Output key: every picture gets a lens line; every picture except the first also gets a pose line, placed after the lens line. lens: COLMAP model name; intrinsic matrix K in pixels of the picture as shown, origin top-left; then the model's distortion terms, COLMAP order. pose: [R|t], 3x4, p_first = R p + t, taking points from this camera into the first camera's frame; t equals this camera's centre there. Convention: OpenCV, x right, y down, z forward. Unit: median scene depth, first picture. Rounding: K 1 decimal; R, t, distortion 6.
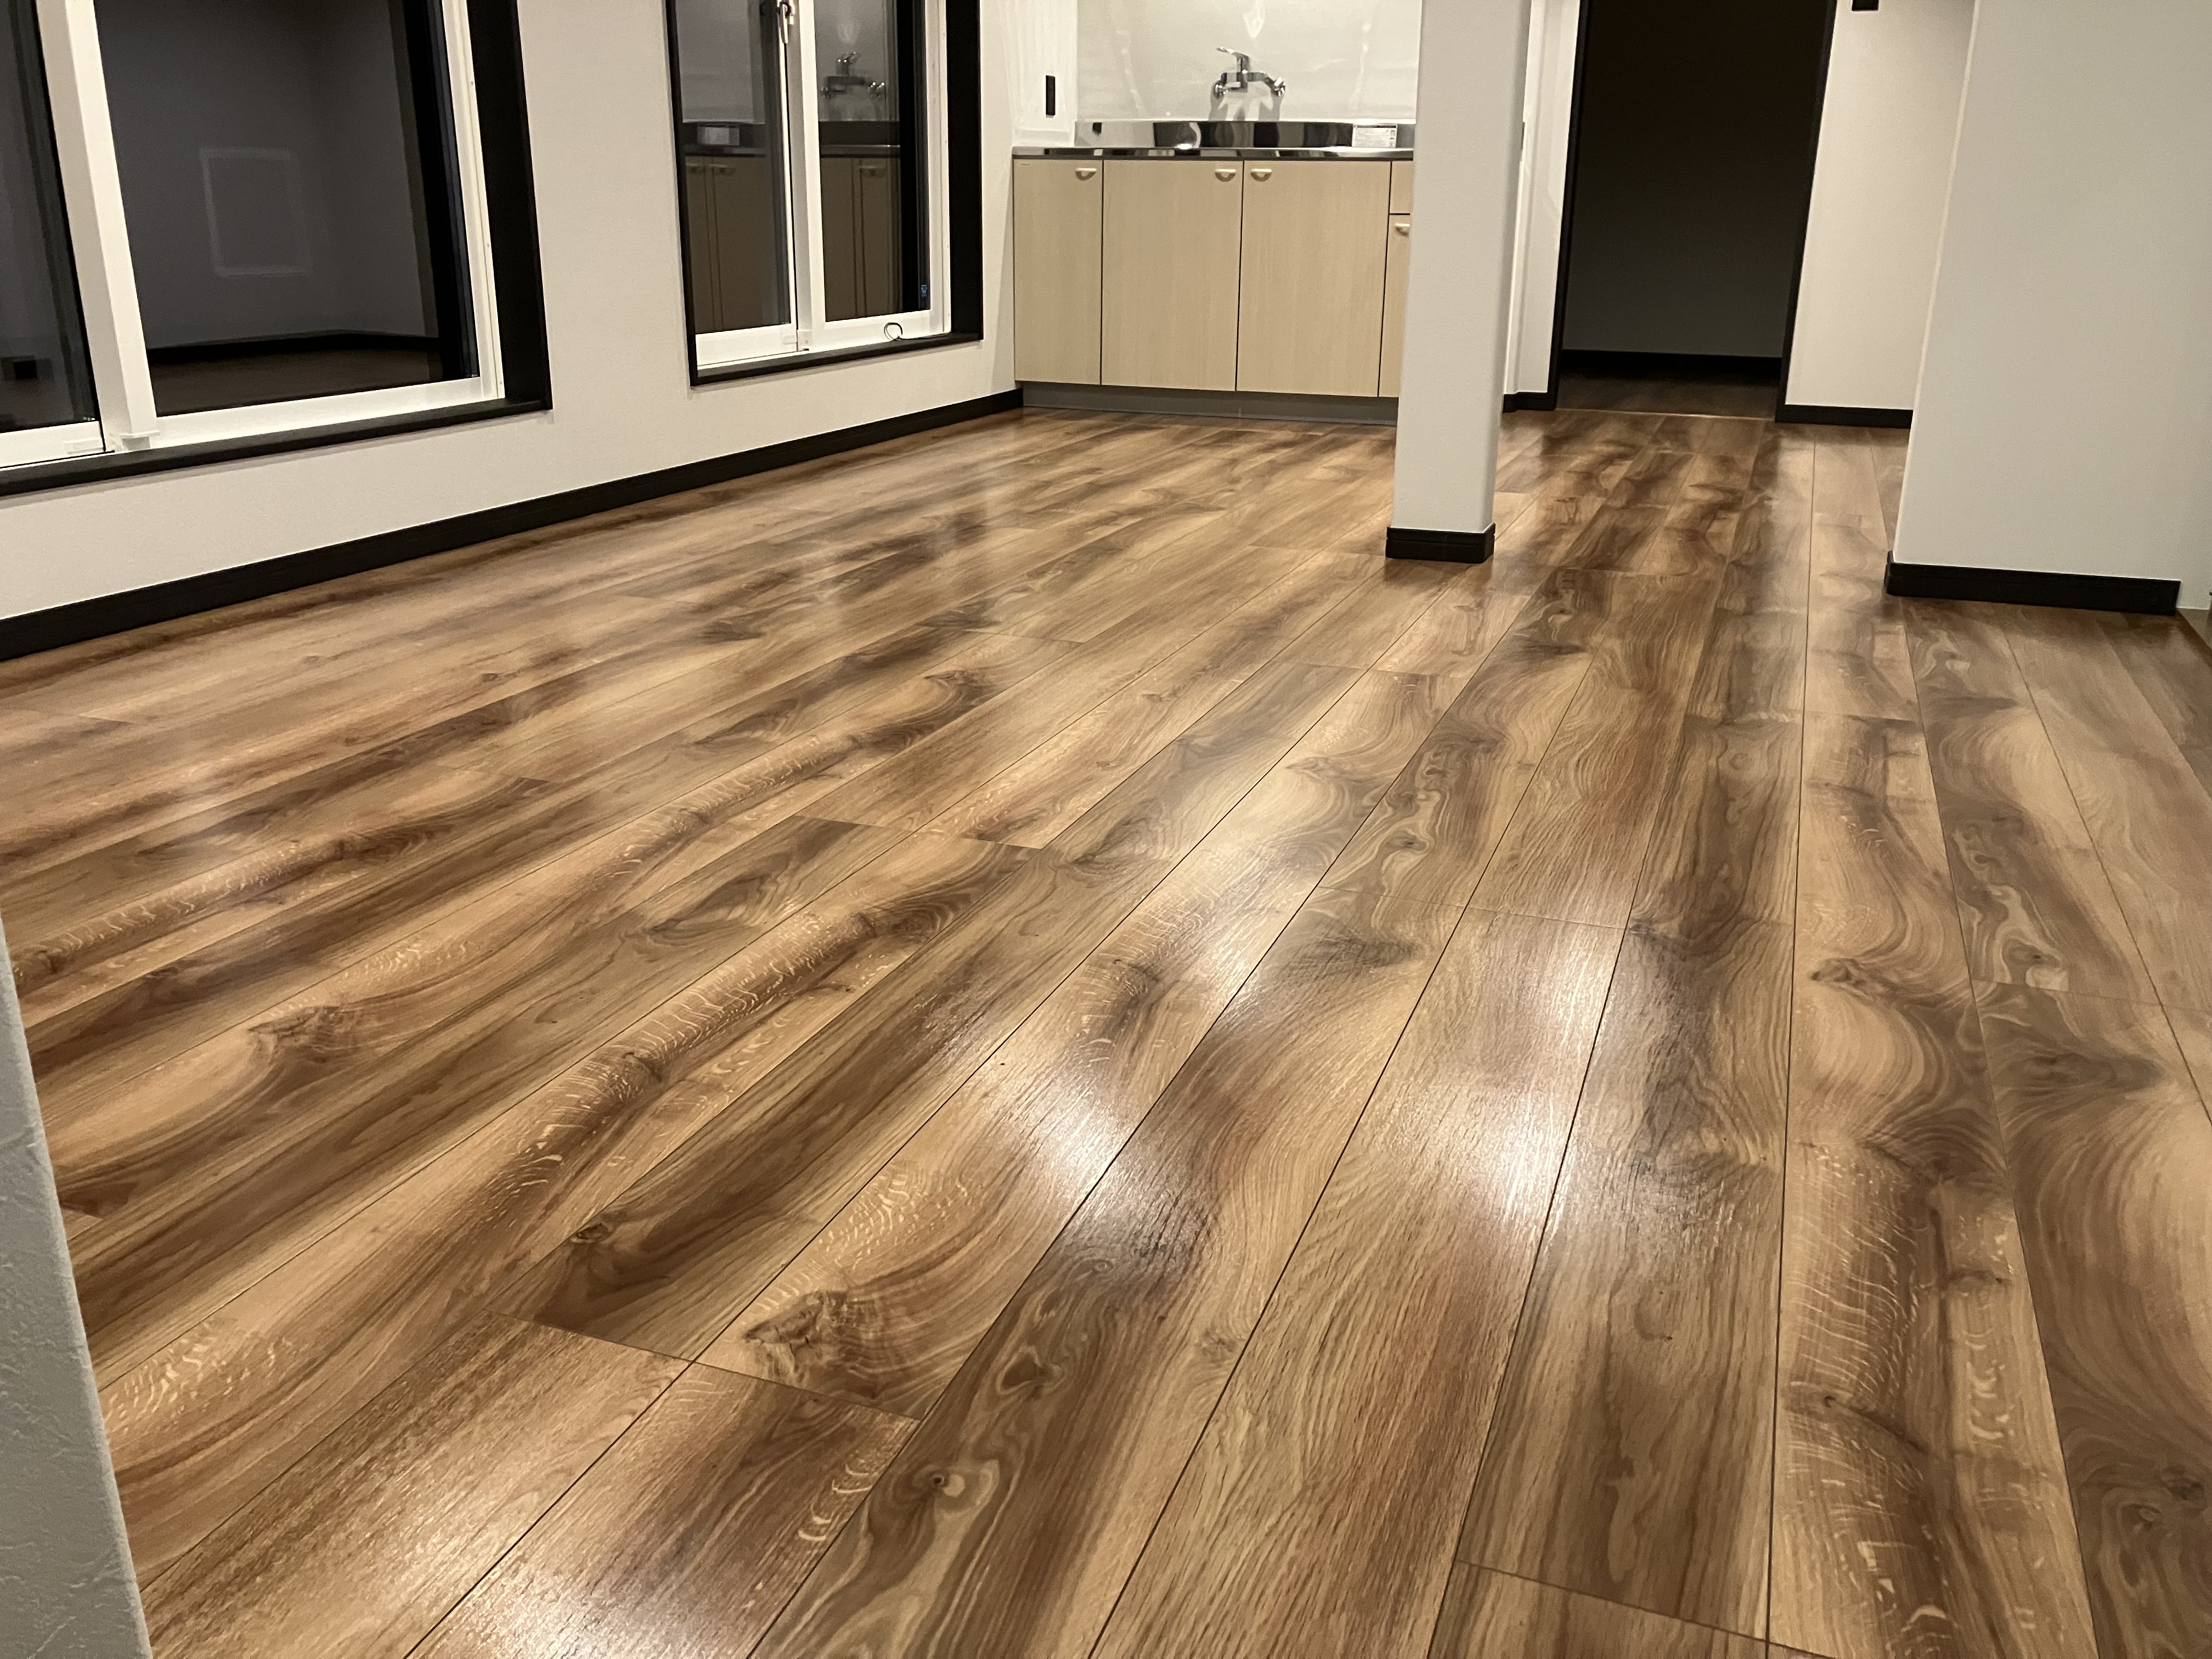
lens RADIAL K [[1796.4, 0, 1129.9], [0, 1796.4, 831.5], [0, 0, 1]] dist [0.129686, -0.415341]
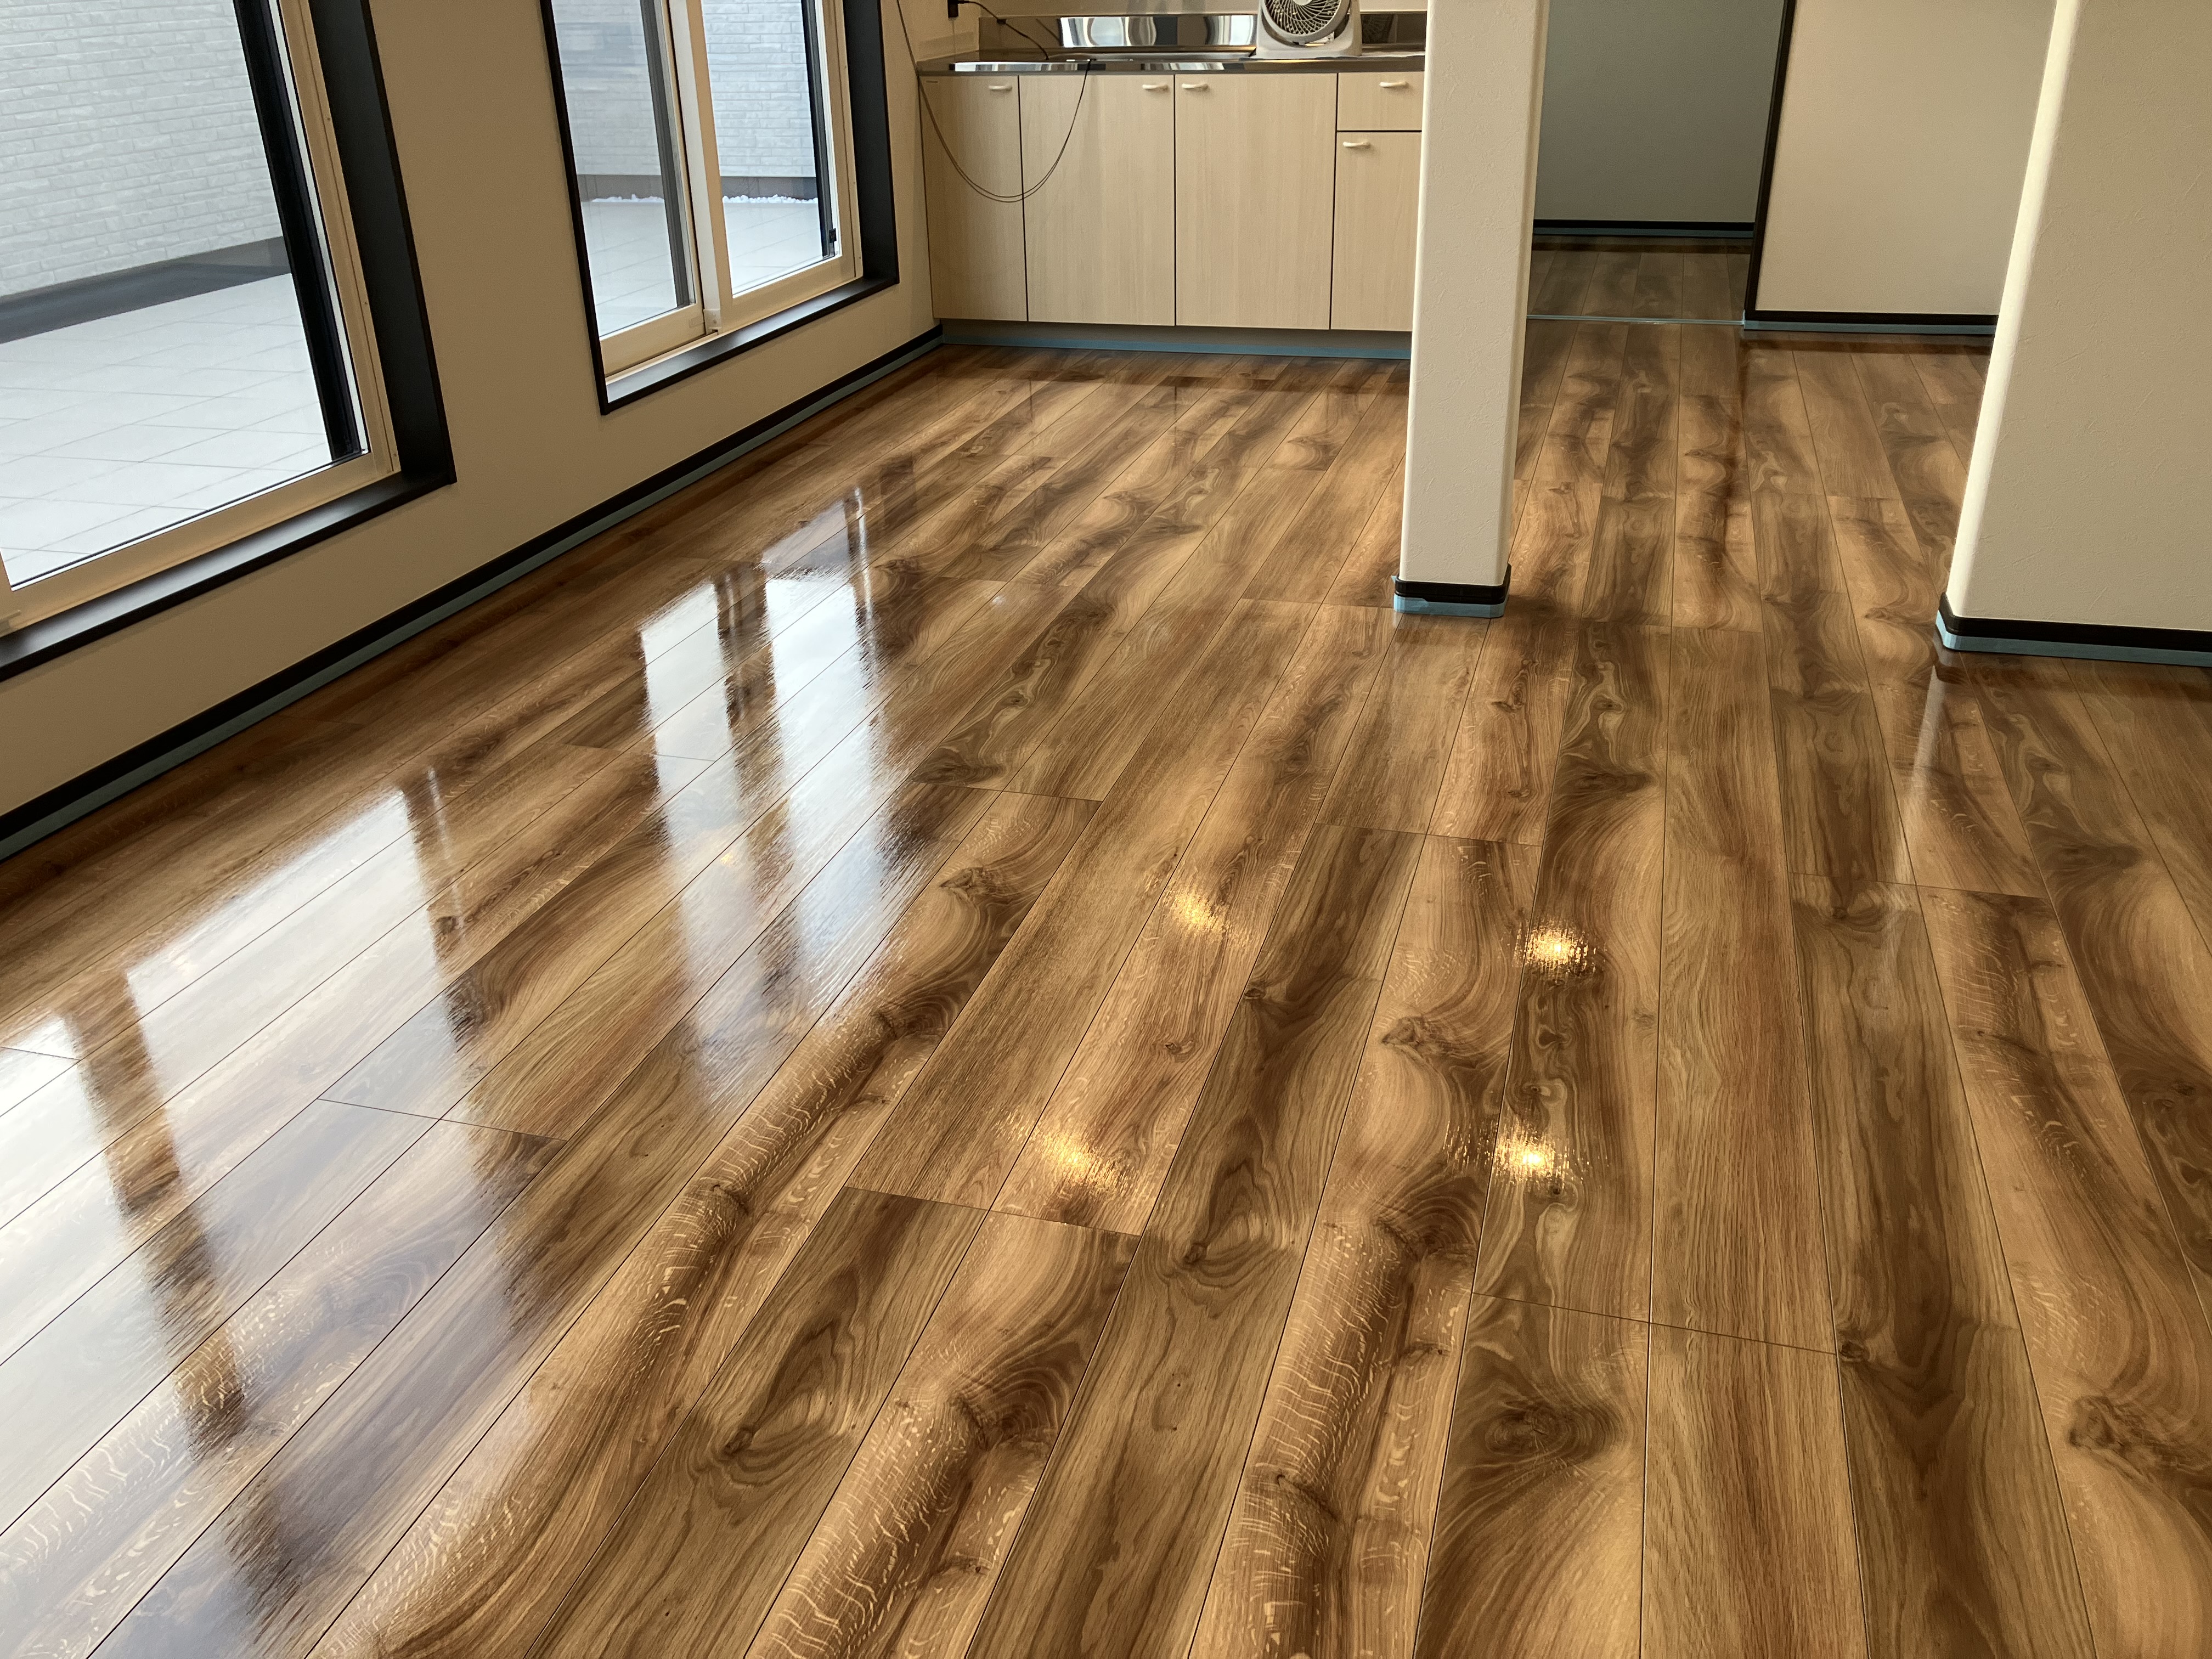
lens RADIAL K [[1788.3, 0, 1106.0], [0, 1788.3, 829.5], [0, 0, 1]] dist [0.014787, -0.001259]
pose [[0.997208, -0.060593, 0.043648, -0.075450], [0.054722, 0.990644, 0.125018, -0.240709], [-0.050815, -0.122280, 0.991194, 0.138236]]
